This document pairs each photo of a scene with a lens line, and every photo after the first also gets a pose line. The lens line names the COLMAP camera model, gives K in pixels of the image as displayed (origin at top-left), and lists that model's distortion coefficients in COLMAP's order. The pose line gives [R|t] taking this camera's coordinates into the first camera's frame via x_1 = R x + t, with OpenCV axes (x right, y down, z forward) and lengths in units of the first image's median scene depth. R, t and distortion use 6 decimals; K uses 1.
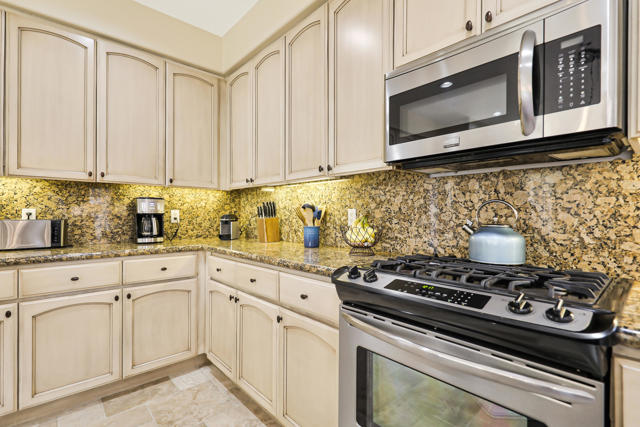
lens RADIAL K [[305.5, 0, 321.8], [0, 305.5, 217.6], [0, 0, 1]] dist [-0.000726, -0.000461]
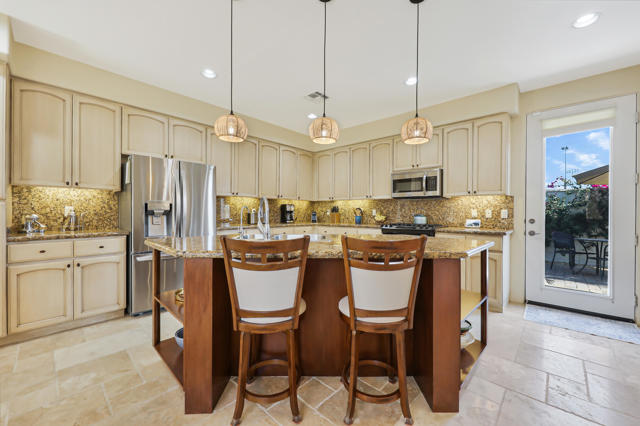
lens RADIAL K [[248.2, 0, 323.1], [0, 248.2, 214.7], [0, 0, 1]] dist [0.000393, 0.000008]
pose [[0.996768, 0.001914, 0.080309, -0.614787], [-0.002055, 0.999996, 0.001682, 0.017444], [-0.080306, -0.001842, 0.996769, -1.382005]]
